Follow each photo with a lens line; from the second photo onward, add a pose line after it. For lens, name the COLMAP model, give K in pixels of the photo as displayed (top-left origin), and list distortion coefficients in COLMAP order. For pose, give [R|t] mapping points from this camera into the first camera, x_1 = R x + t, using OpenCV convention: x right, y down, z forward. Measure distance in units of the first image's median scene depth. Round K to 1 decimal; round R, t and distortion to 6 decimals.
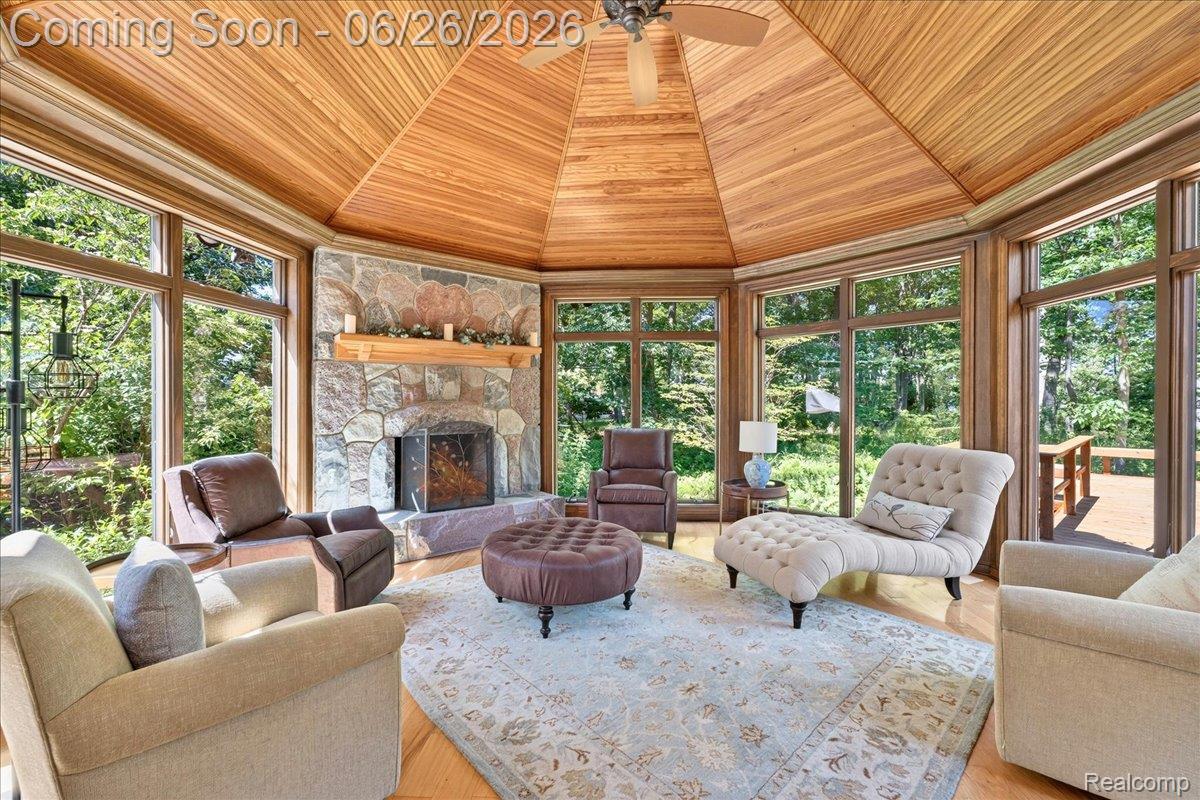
lens RADIAL K [[500.9, 0, 602.4], [0, 500.9, 396.2], [0, 0, 1]] dist [-0.001406, 0.000172]
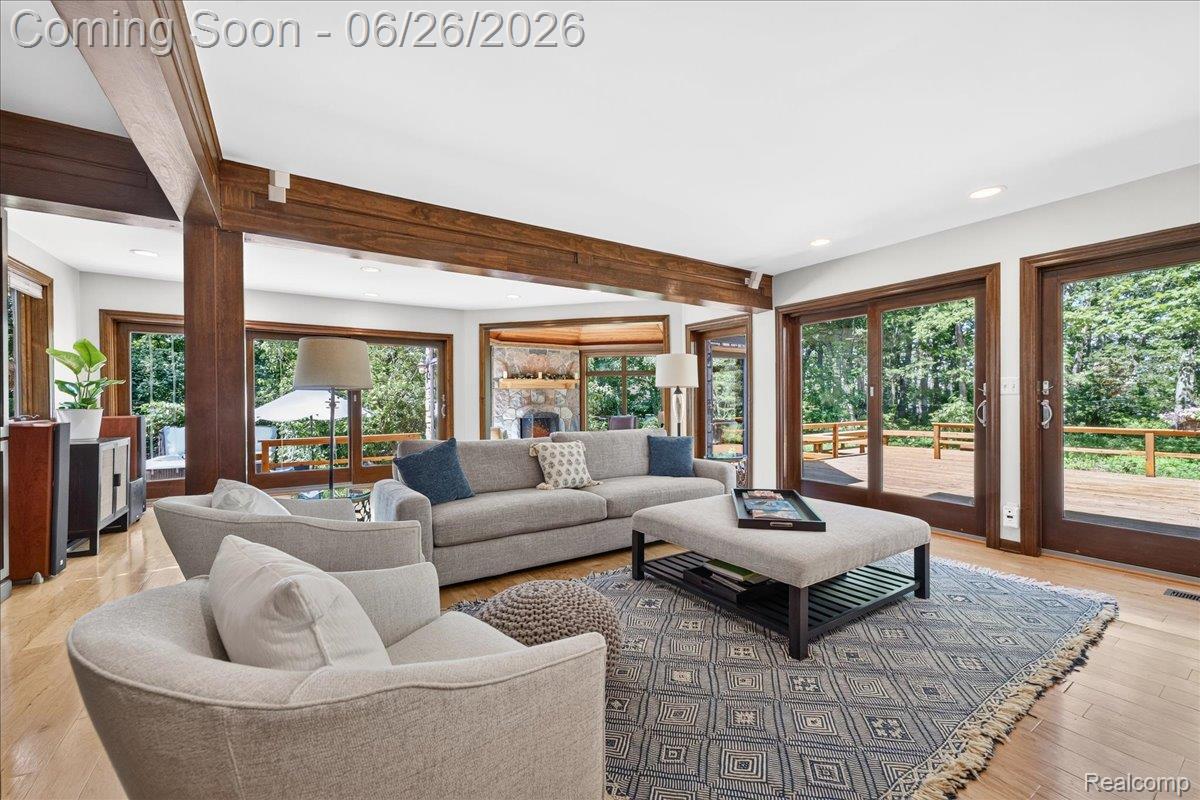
lens RADIAL K [[500.9, 0, 596.6], [0, 500.9, 403.4], [0, 0, 1]] dist [-0.001406, 0.000172]
pose [[0.989246, -0.004292, -0.146199, 0.312130], [0.005067, 0.999975, 0.004928, -0.002567], [0.146174, -0.005616, 0.989243, -1.341193]]
